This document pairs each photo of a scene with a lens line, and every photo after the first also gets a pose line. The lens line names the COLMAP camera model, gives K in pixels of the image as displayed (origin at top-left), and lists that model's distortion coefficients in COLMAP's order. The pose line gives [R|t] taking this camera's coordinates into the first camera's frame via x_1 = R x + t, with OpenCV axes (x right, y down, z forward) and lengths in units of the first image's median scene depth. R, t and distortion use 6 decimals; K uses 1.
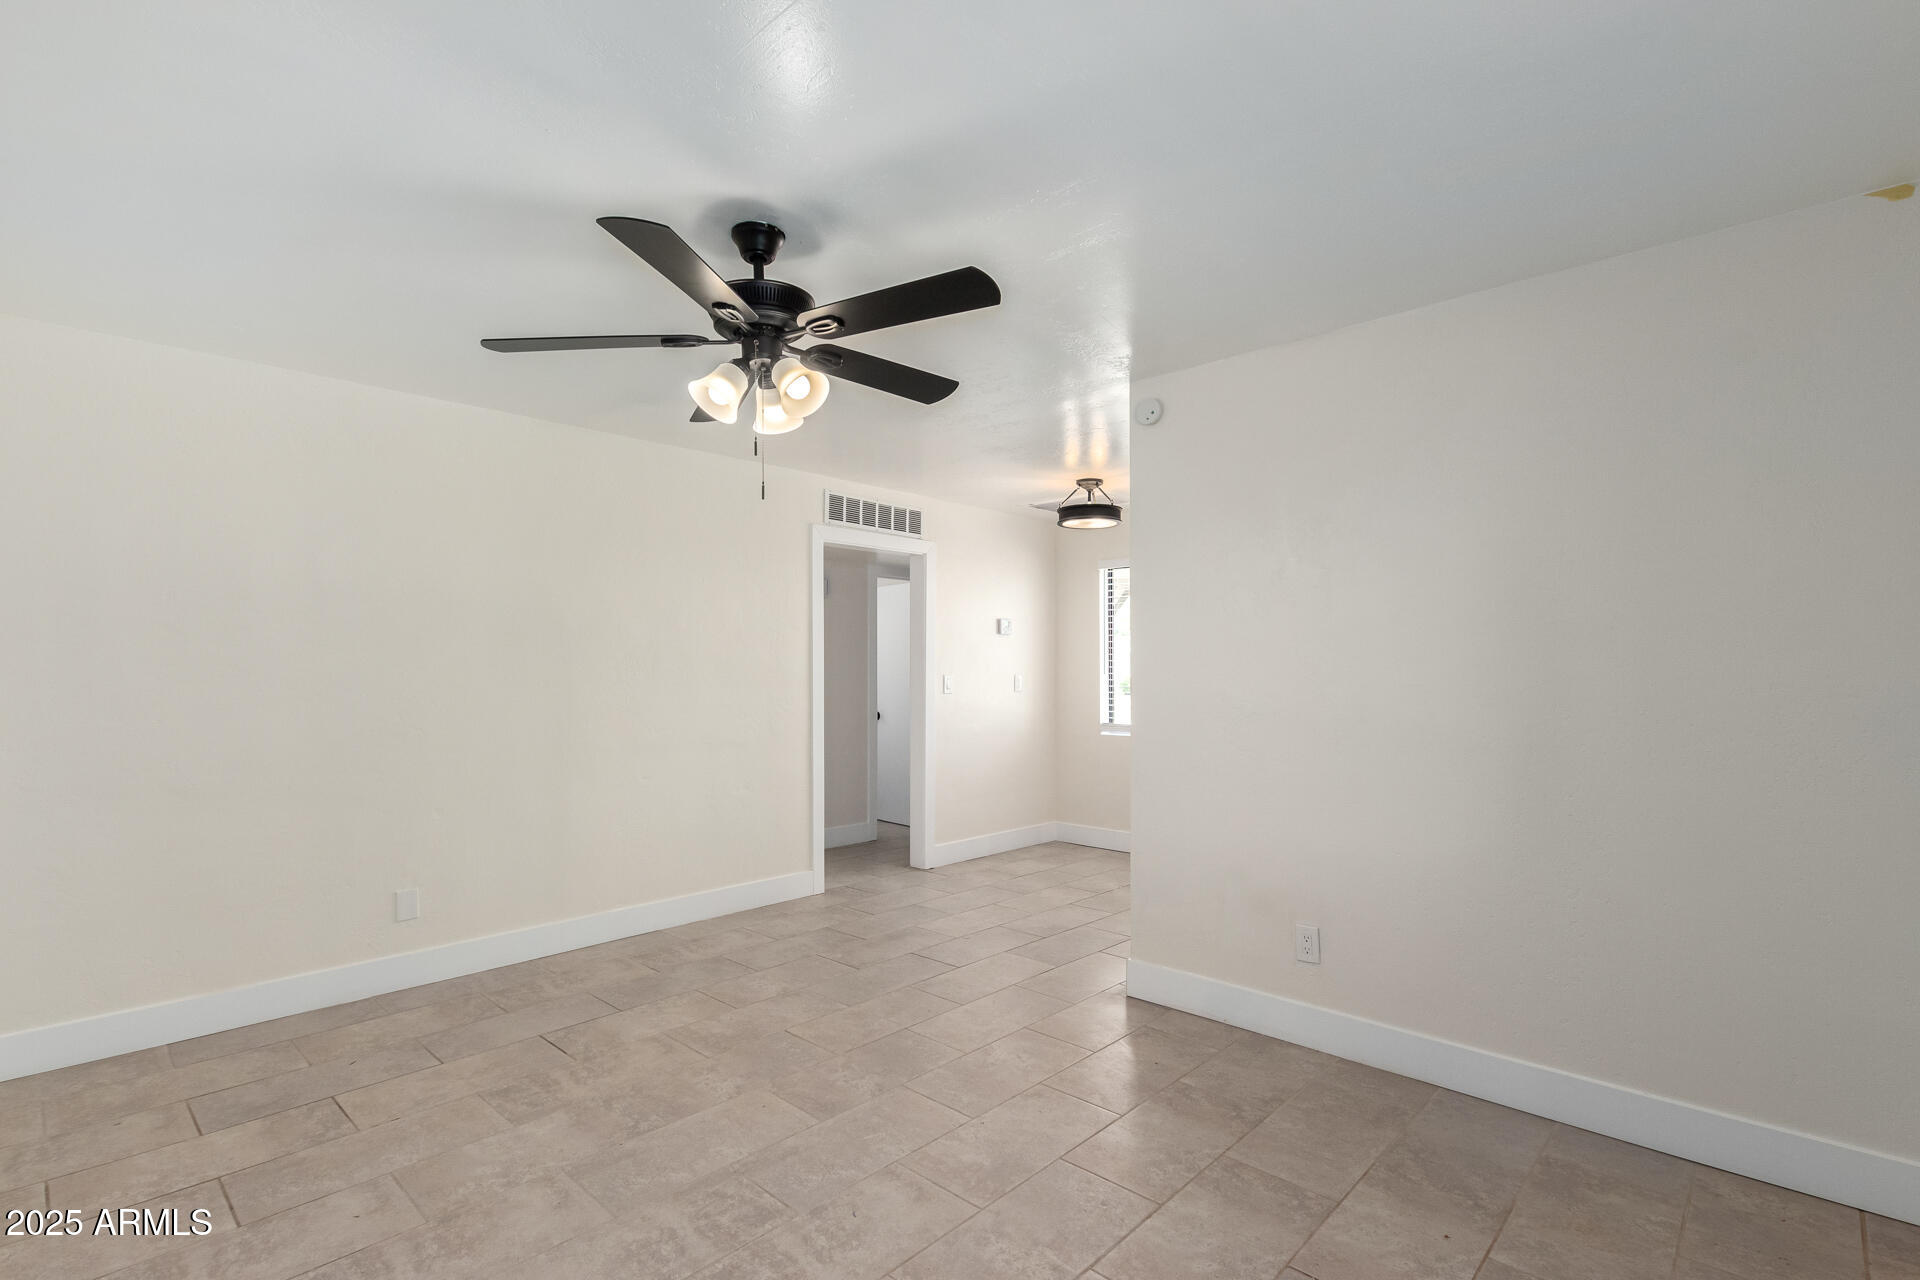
lens RADIAL K [[904.3, 0, 966.0], [0, 904.3, 665.4], [0, 0, 1]] dist [-0.000434, 0.012333]
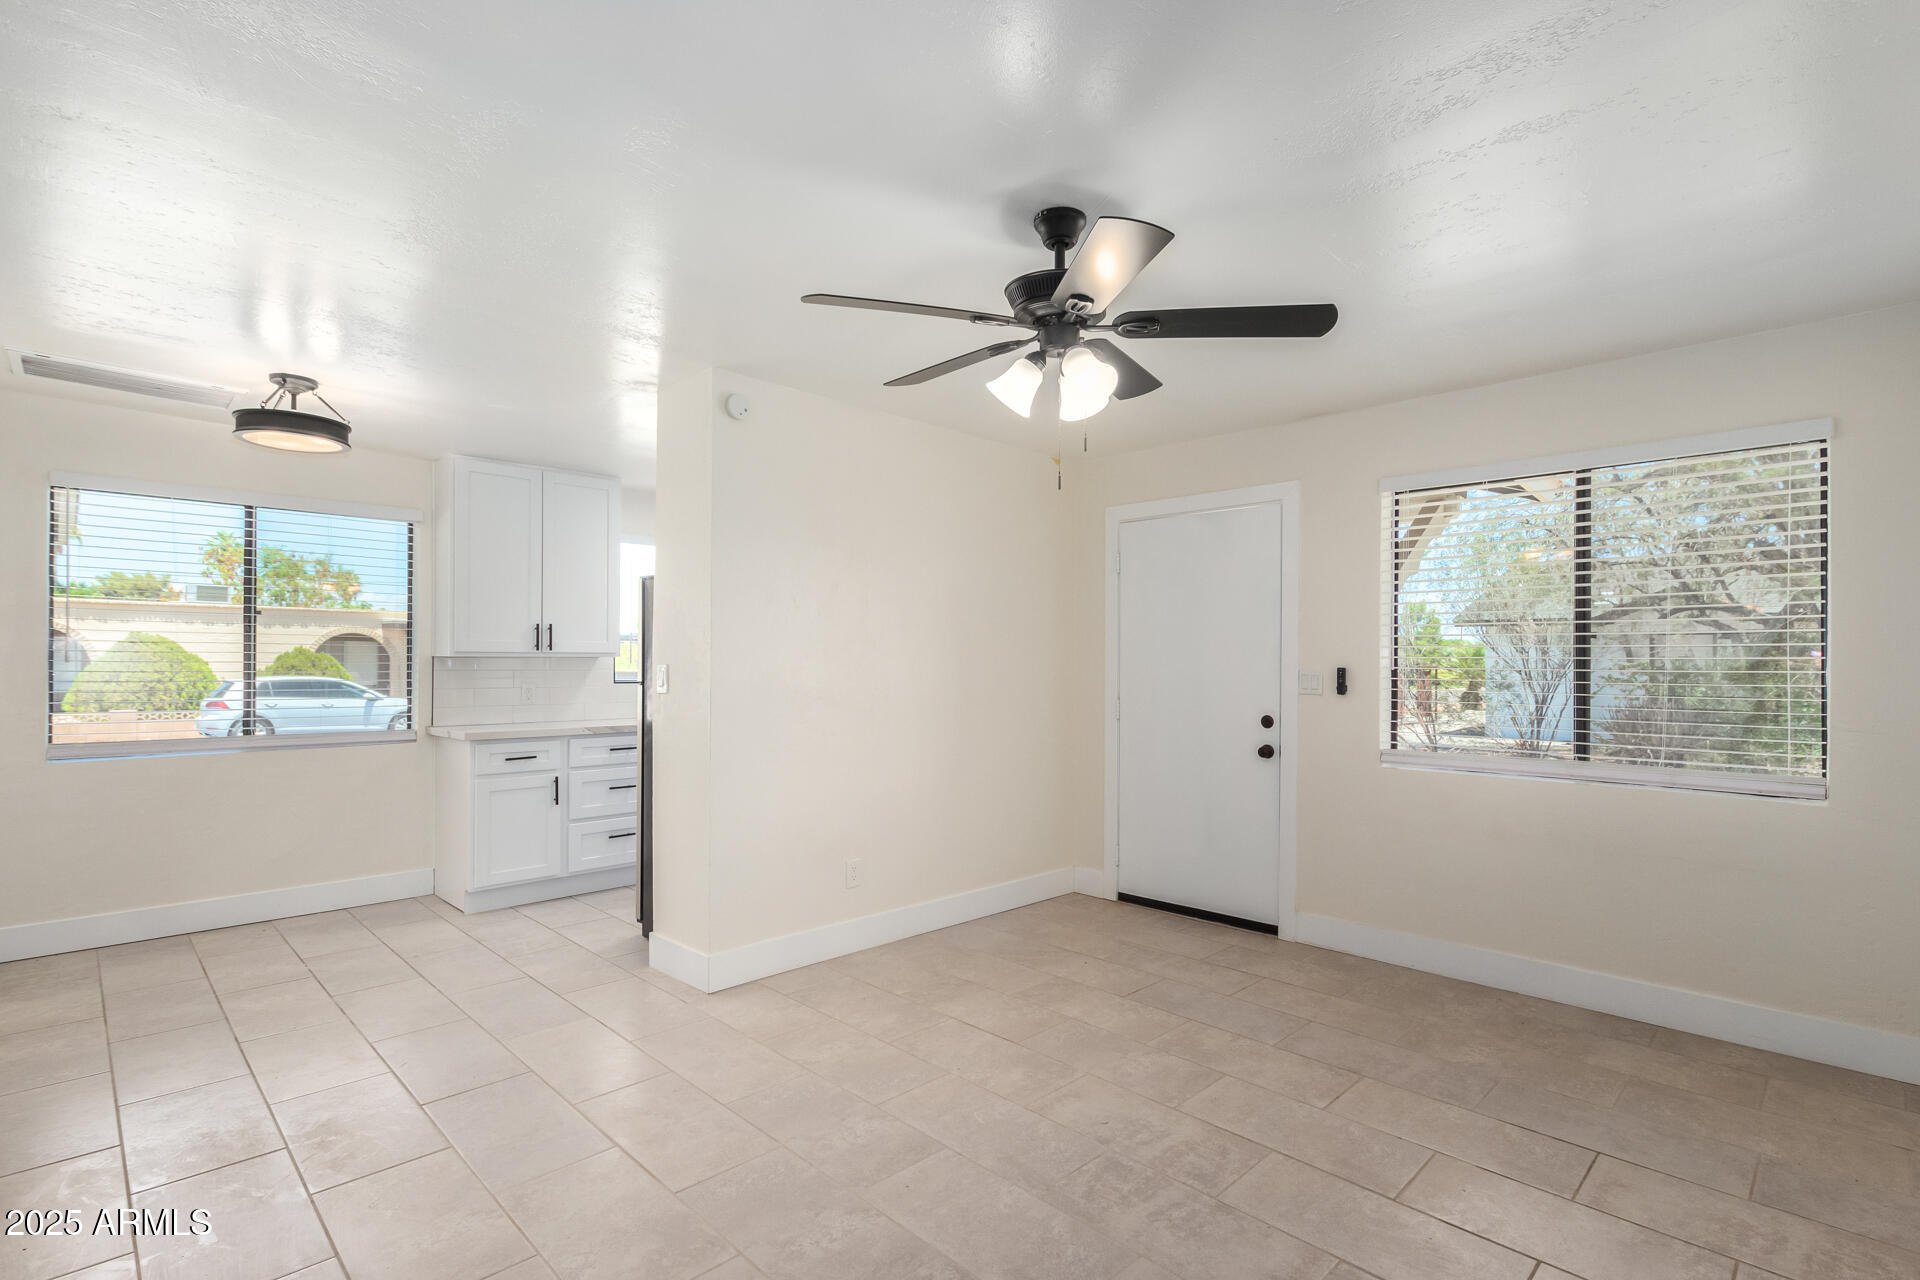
lens RADIAL K [[906.3, 0, 968.1], [0, 906.3, 655.4], [0, 0, 1]] dist [0.037992, -0.031924]
pose [[0.034609, 0.008068, 0.999368, -1.058523], [-0.011272, 0.999907, -0.007682, 0.006349], [-0.999337, -0.010999, 0.034697, 0.915244]]
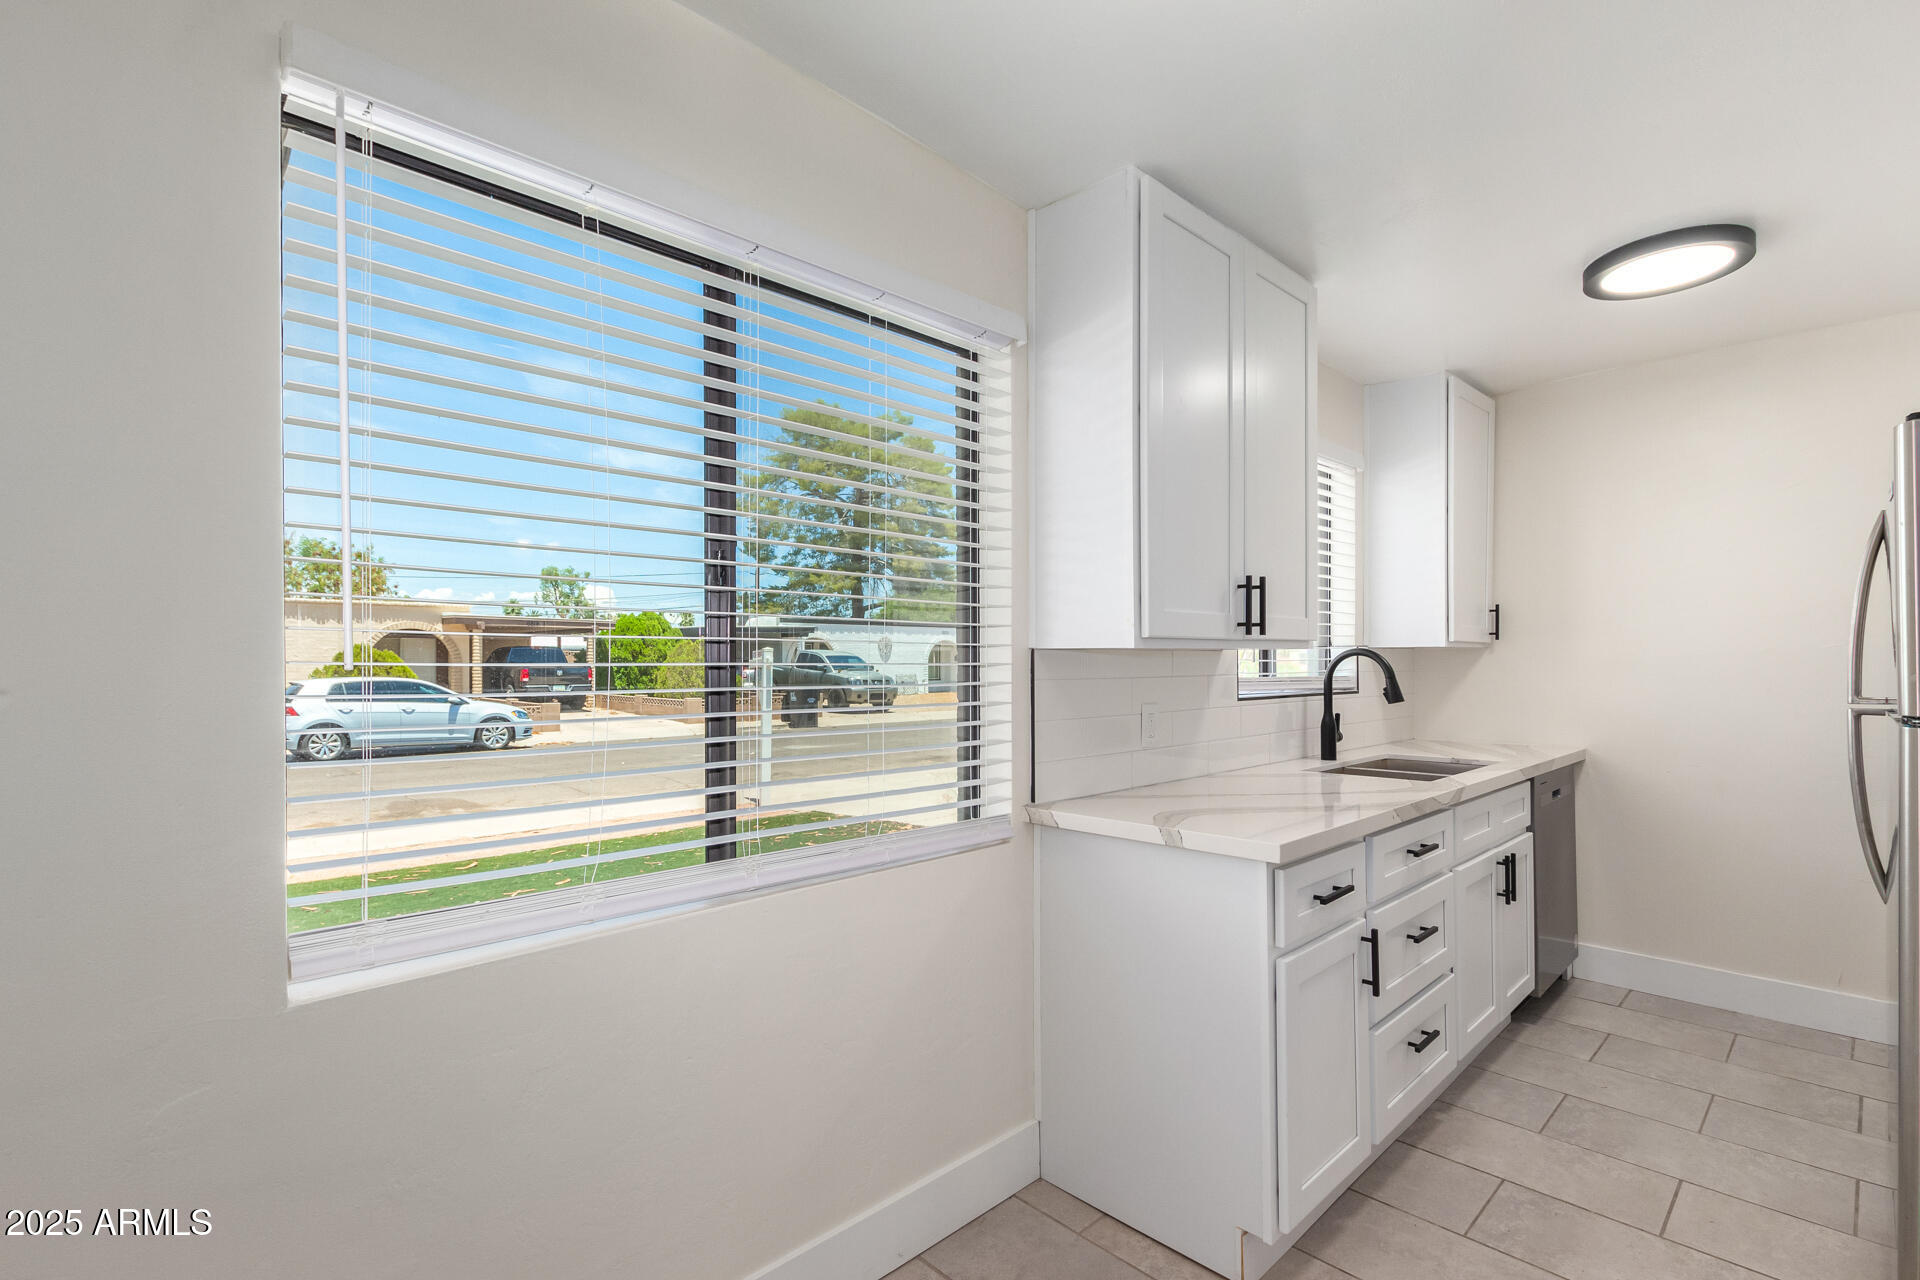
lens RADIAL K [[900.4, 0, 957.8], [0, 900.4, 681.8], [0, 0, 1]] dist [-0.000855, 0.000121]
pose [[0.041512, -0.025387, 0.998815, -0.208618], [-0.007968, 0.999637, 0.025739, 0.013099], [-0.999106, -0.009028, 0.041295, 1.966634]]
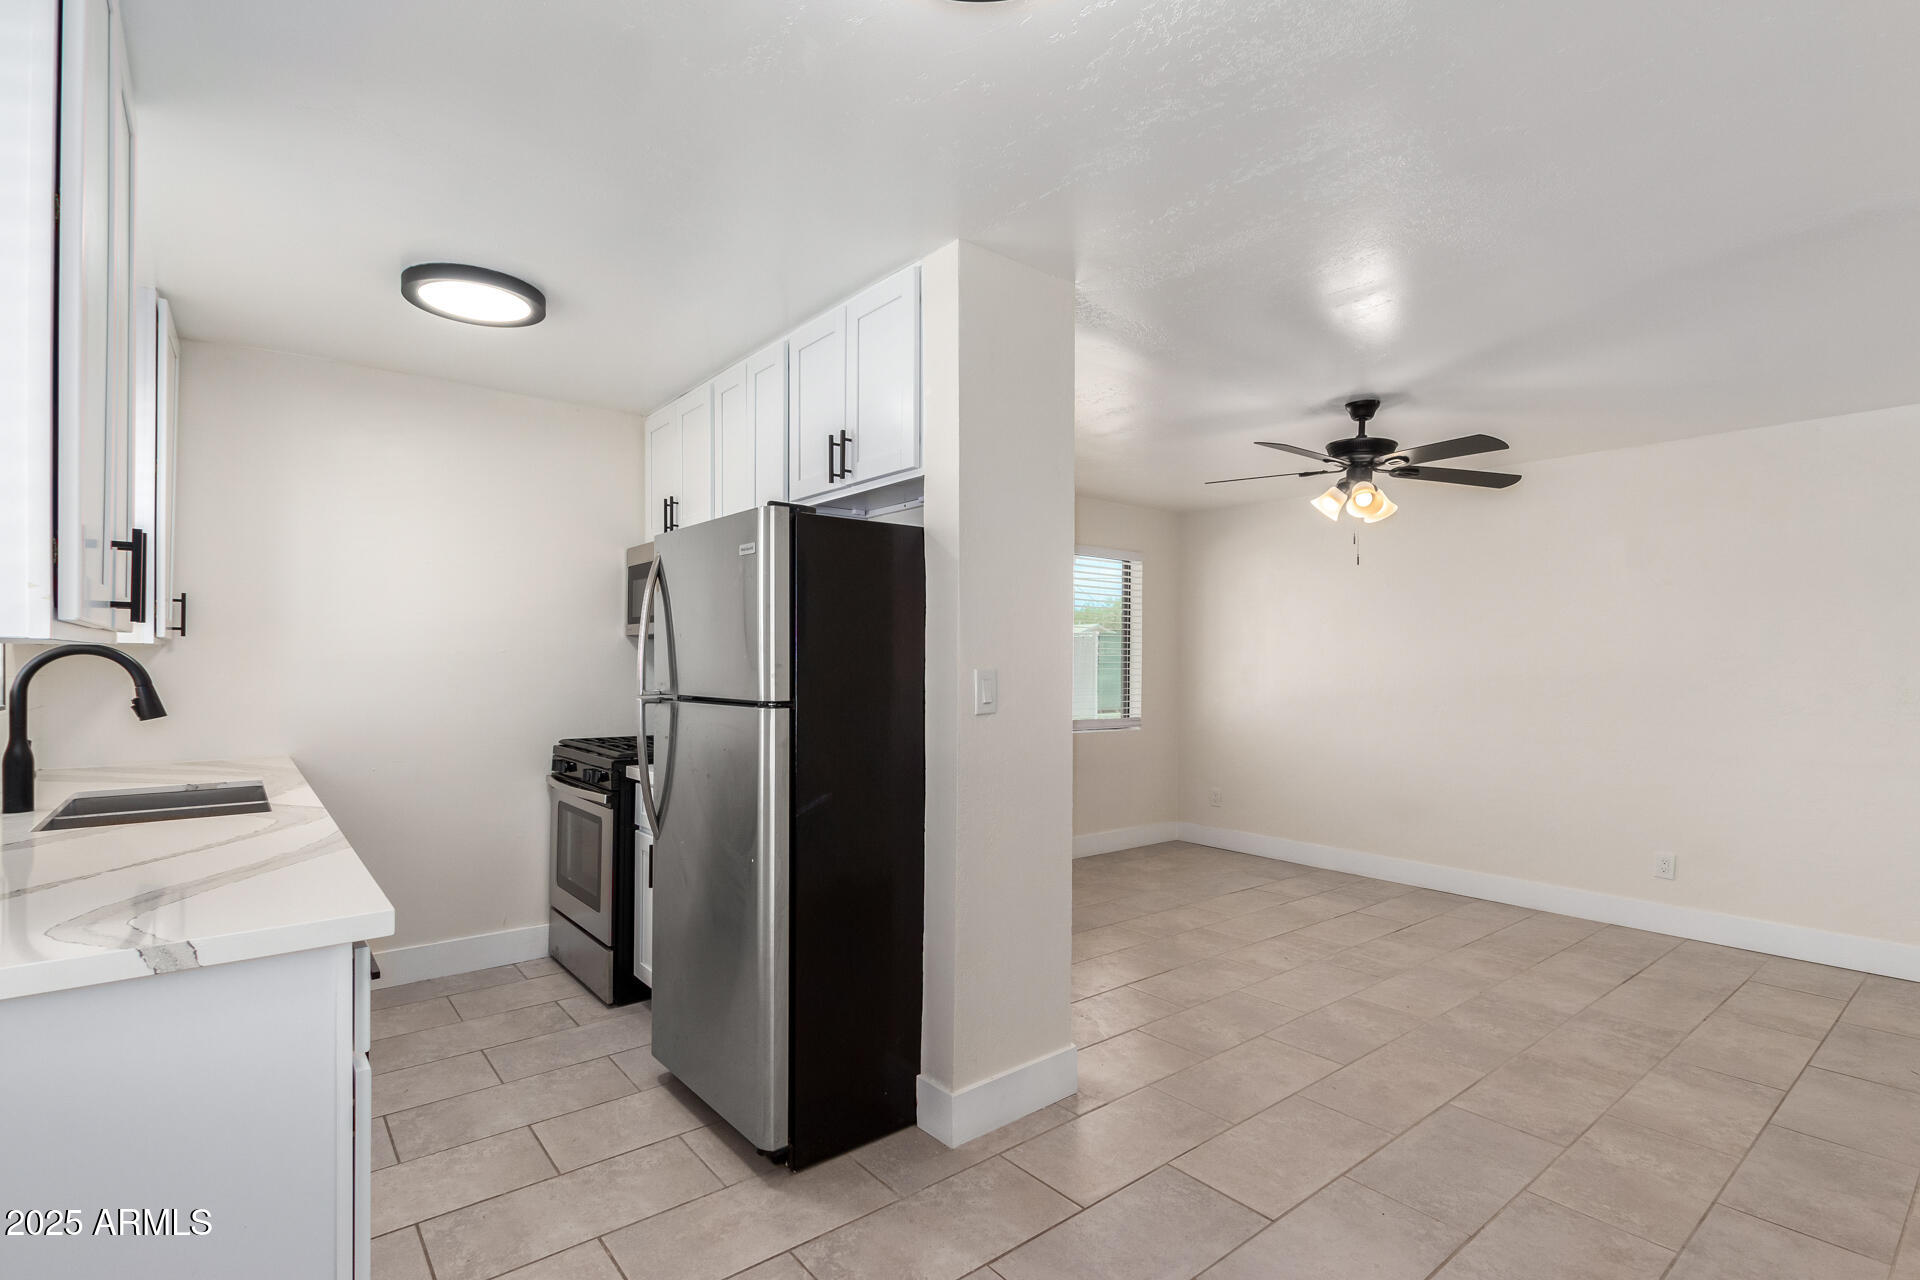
lens RADIAL K [[904.3, 0, 966.0], [0, 904.3, 665.4], [0, 0, 1]] dist [-0.000434, 0.012333]
pose [[-0.991023, -0.005362, 0.133582, 0.226187], [-0.006108, 0.999968, -0.005173, 0.015097], [-0.133550, -0.005943, -0.991024, 2.343255]]
